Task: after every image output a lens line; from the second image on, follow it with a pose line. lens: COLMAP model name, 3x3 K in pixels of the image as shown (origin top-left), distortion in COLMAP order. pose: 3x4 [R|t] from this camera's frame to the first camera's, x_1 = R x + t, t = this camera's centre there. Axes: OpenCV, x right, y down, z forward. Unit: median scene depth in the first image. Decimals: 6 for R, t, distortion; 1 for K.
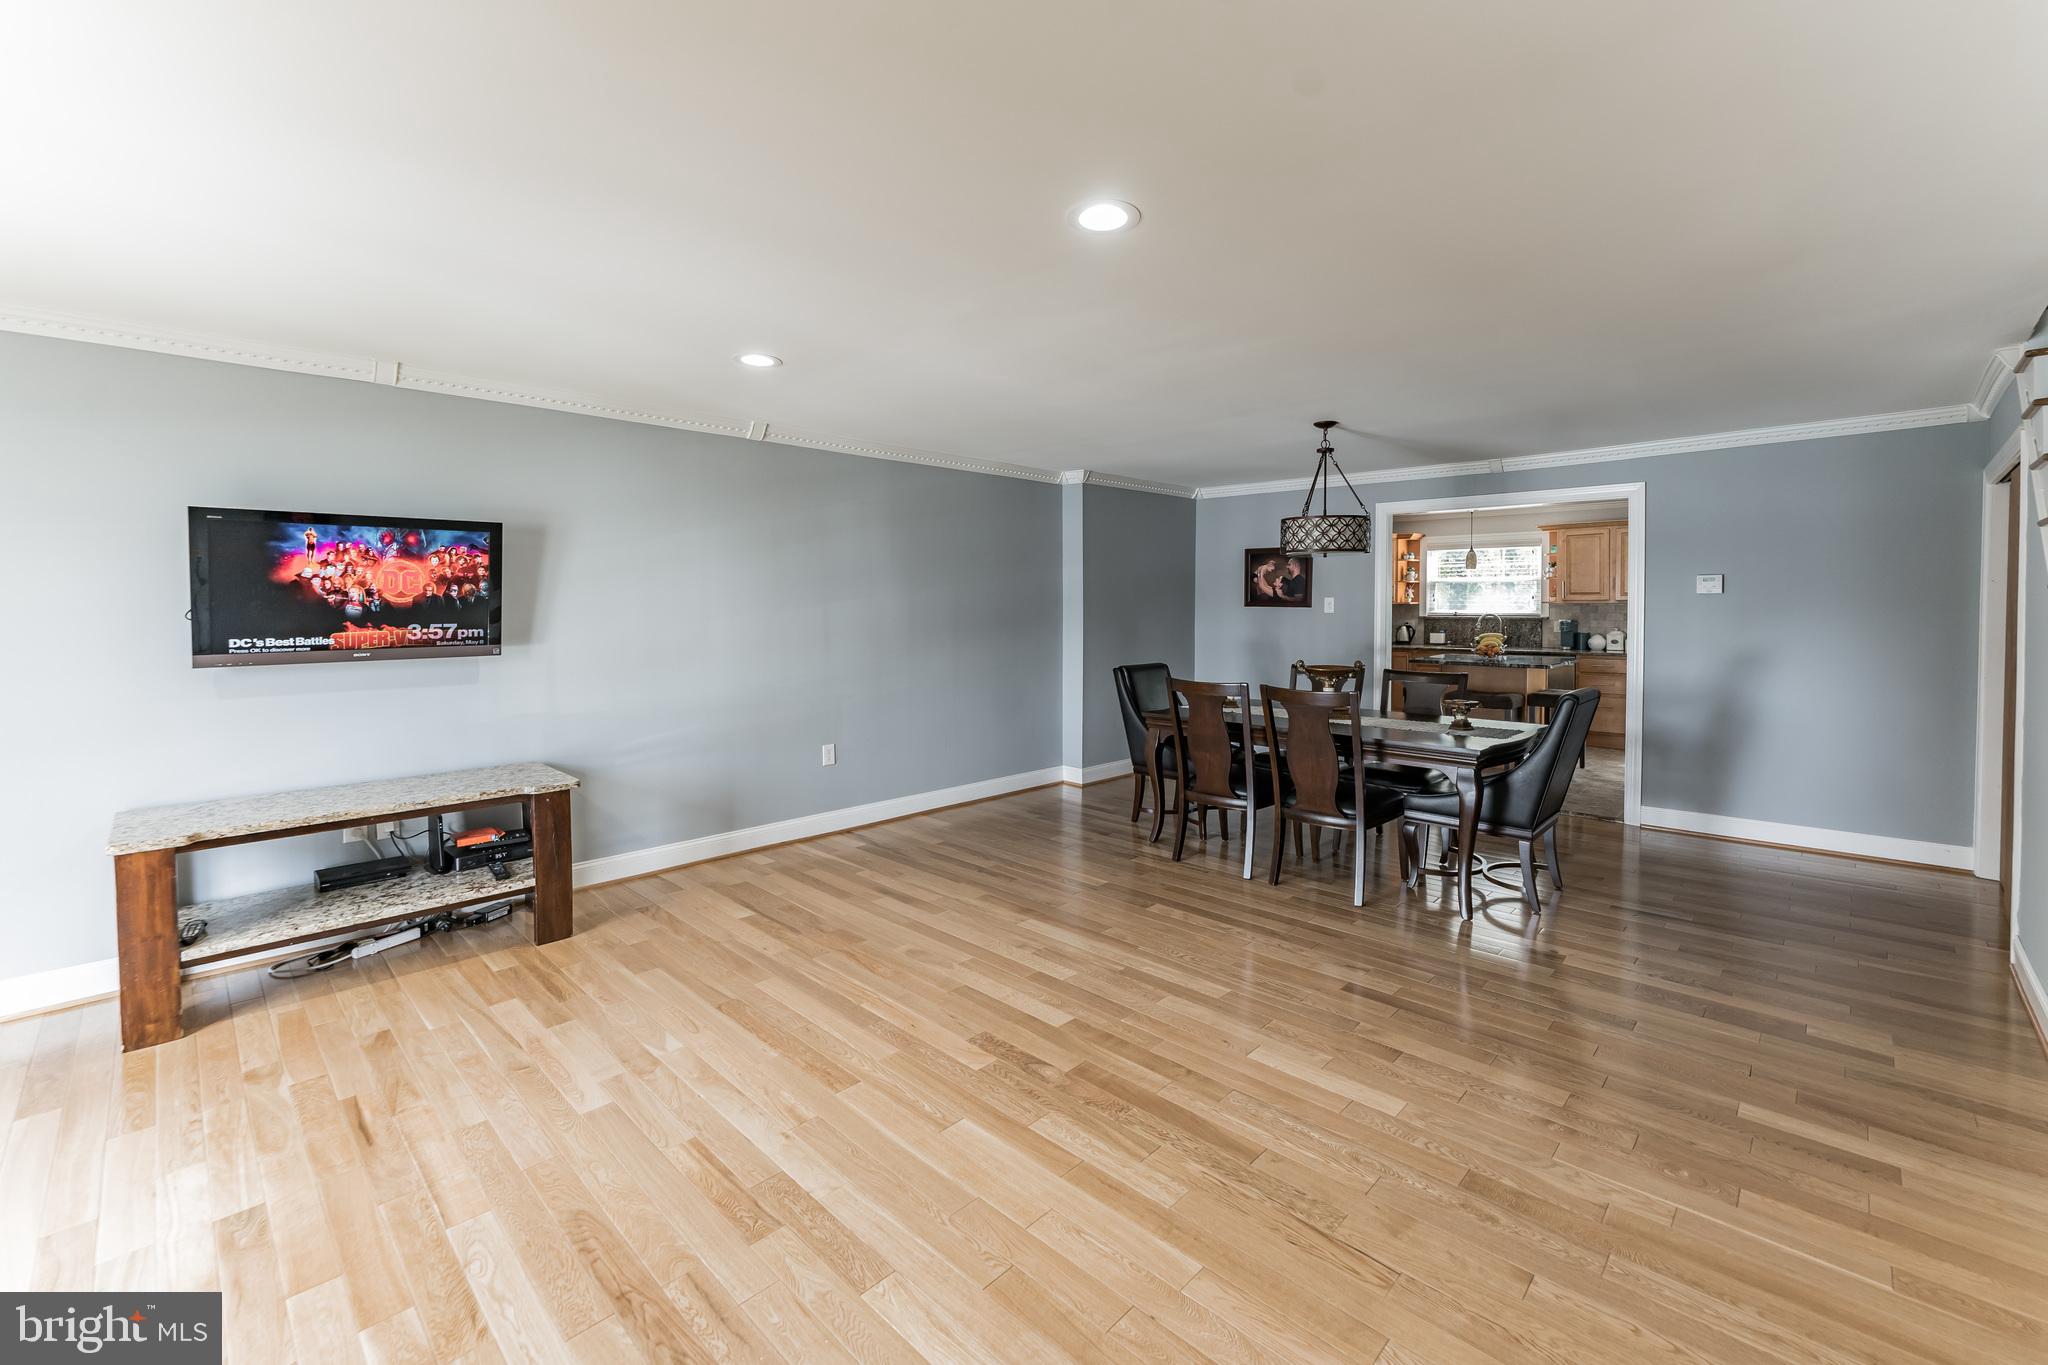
lens RADIAL K [[839.3, 0, 1024.0], [0, 839.3, 622.1], [0, 0, 1]] dist [-0.002282, -0.000767]
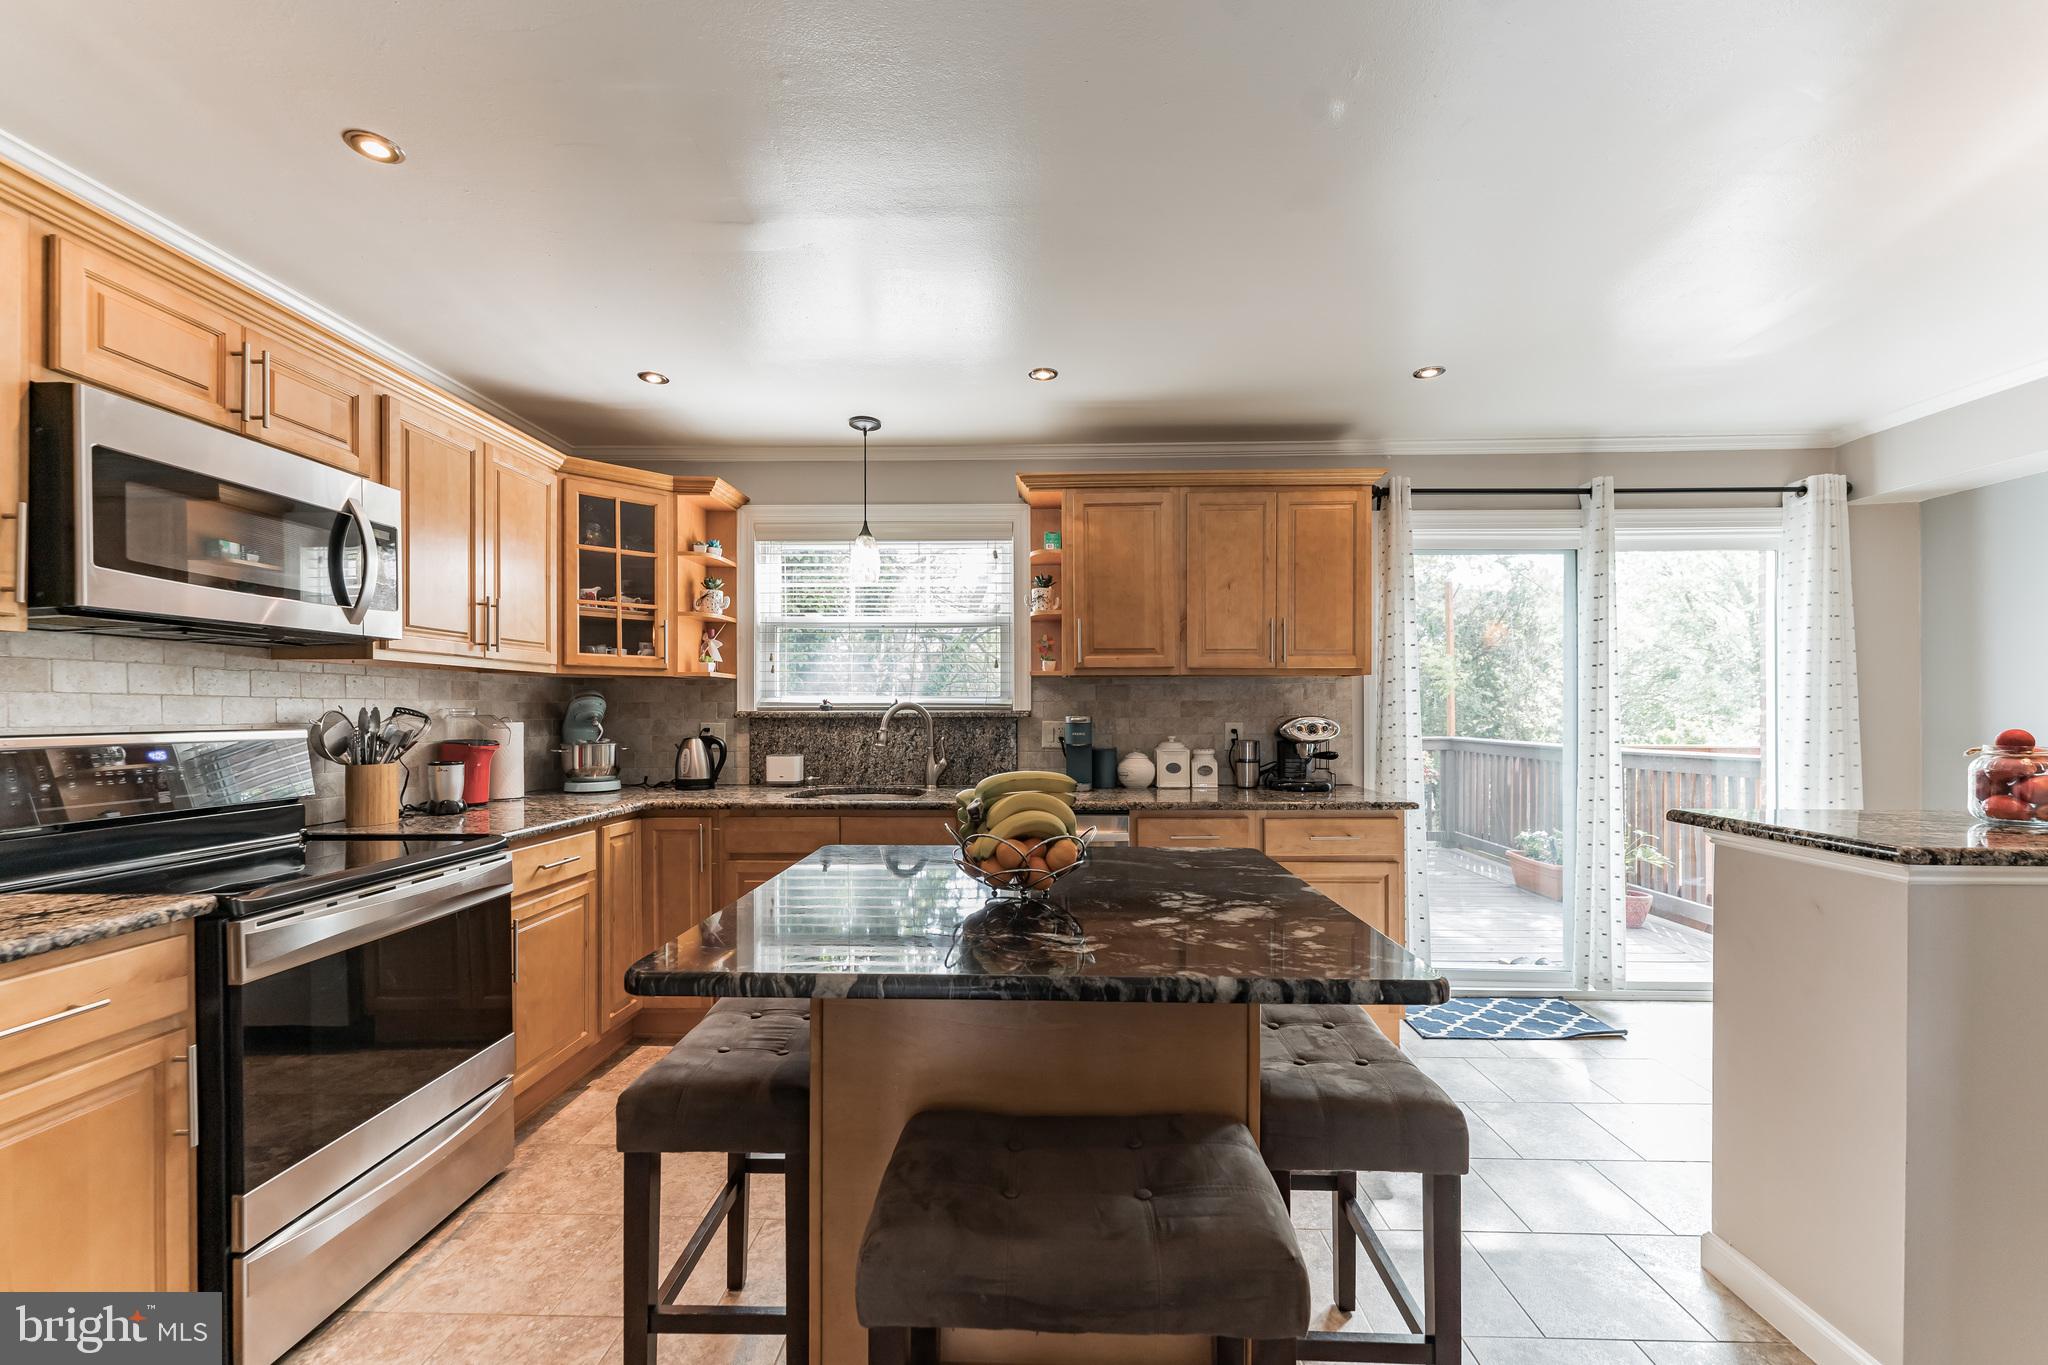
lens RADIAL K [[839.0, 0, 1027.8], [0, 839.0, 720.4], [0, 0, 1]] dist [0.000399, 0.000053]
pose [[0.733938, -0.002790, 0.679211, 0.424707], [0.011415, 0.999901, -0.008228, 0.002499], [-0.679121, 0.013792, 0.733897, 0.865847]]
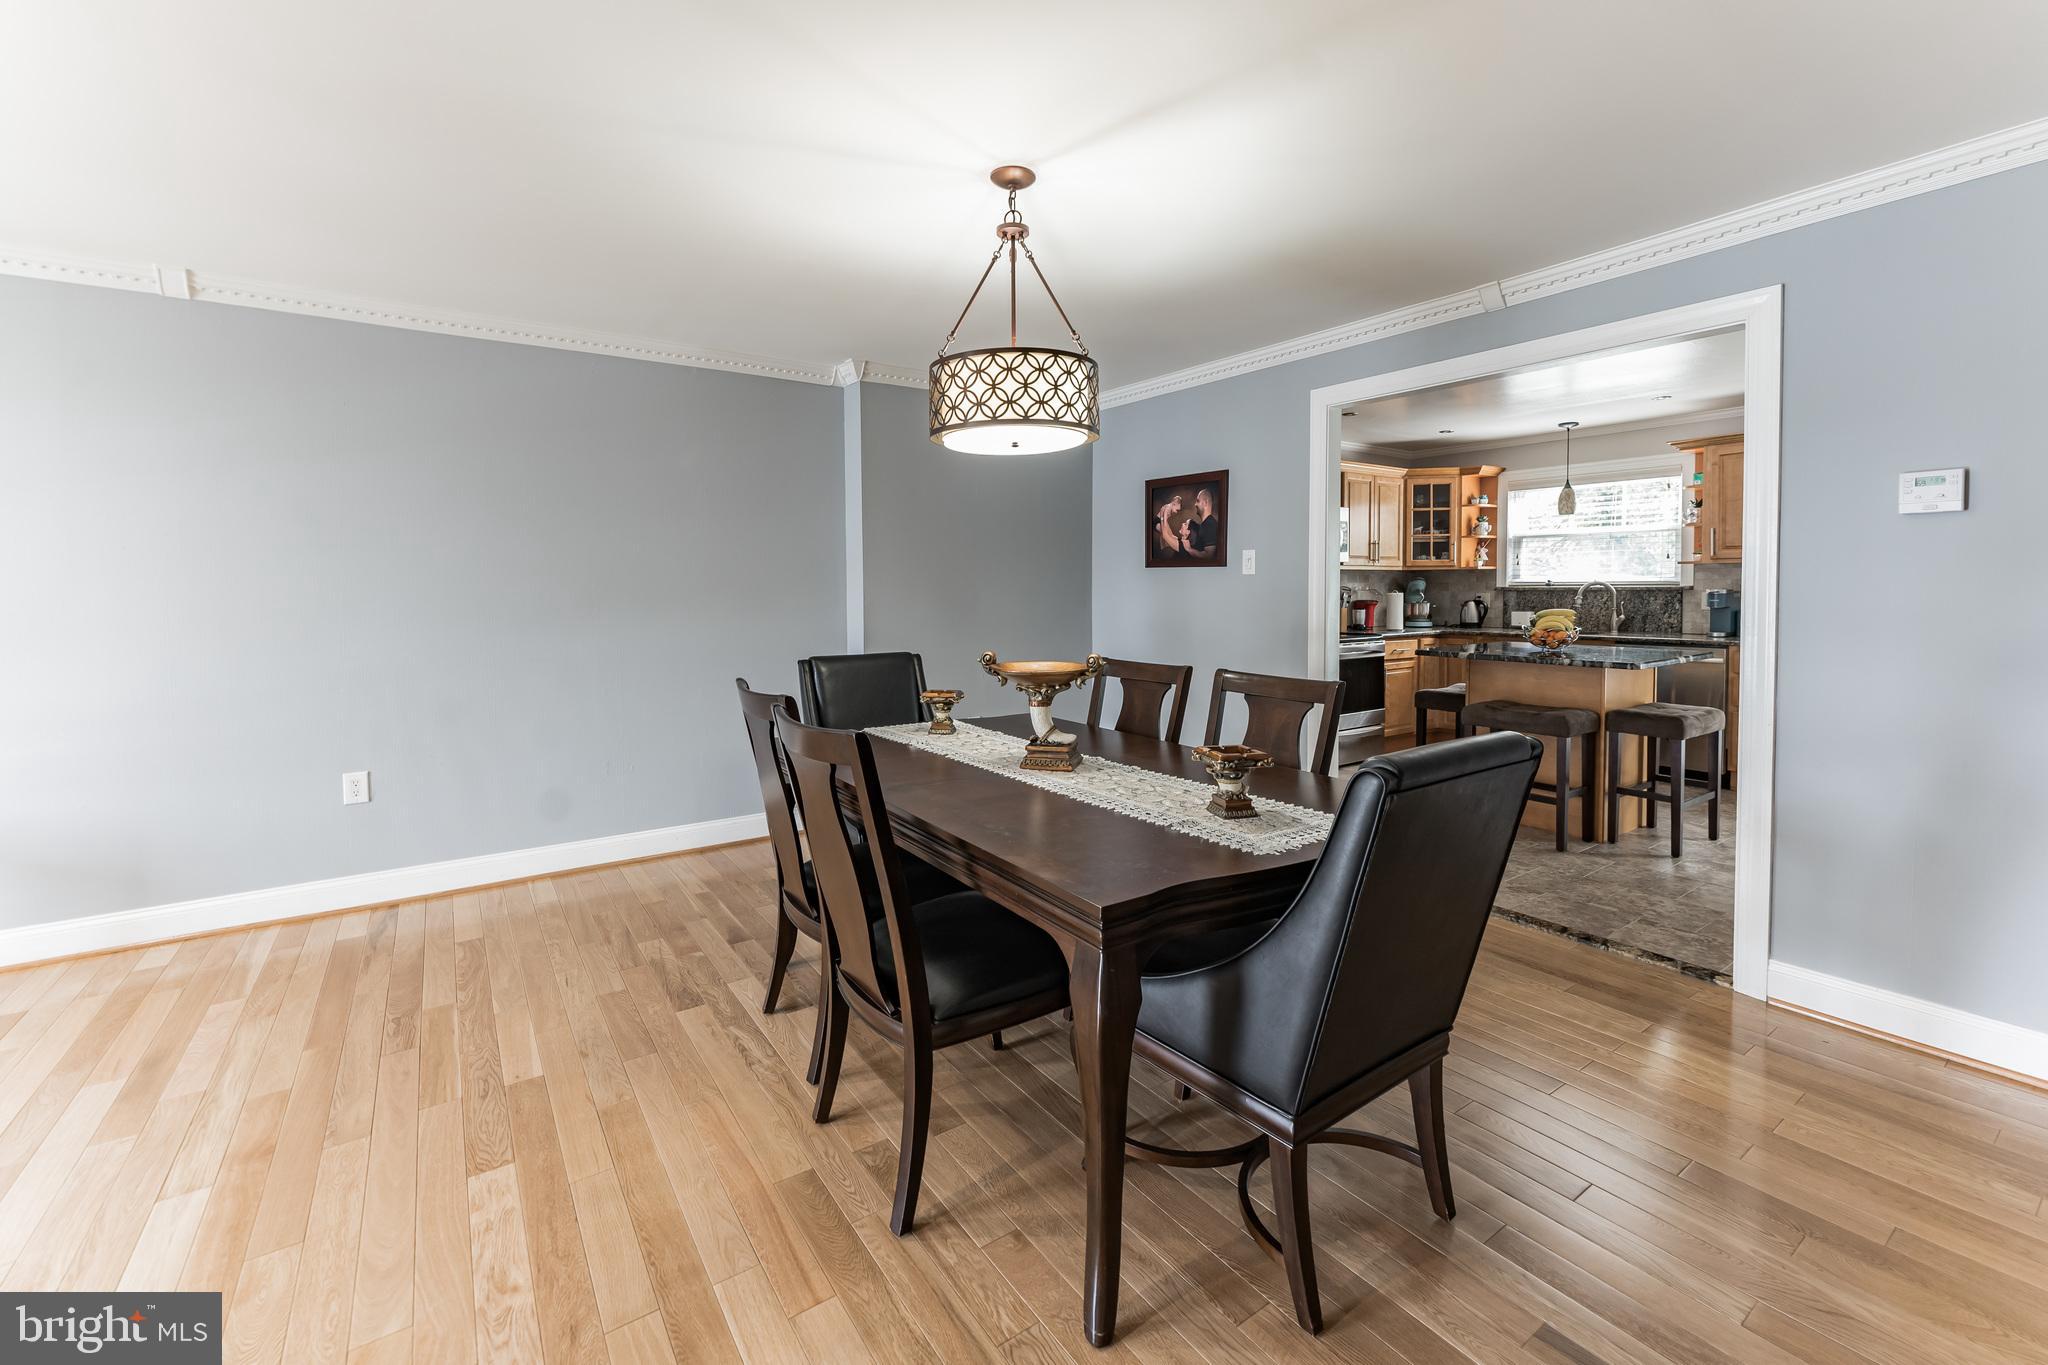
lens RADIAL K [[853.8, 0, 1031.6], [0, 853.8, 612.3], [0, 0, 1]] dist [0.000153, 0.000119]
pose [[0.984018, 0.002718, -0.178050, 0.300999], [-0.001051, 0.999955, 0.009457, 0.010666], [0.178067, -0.009119, 0.983976, 0.326990]]
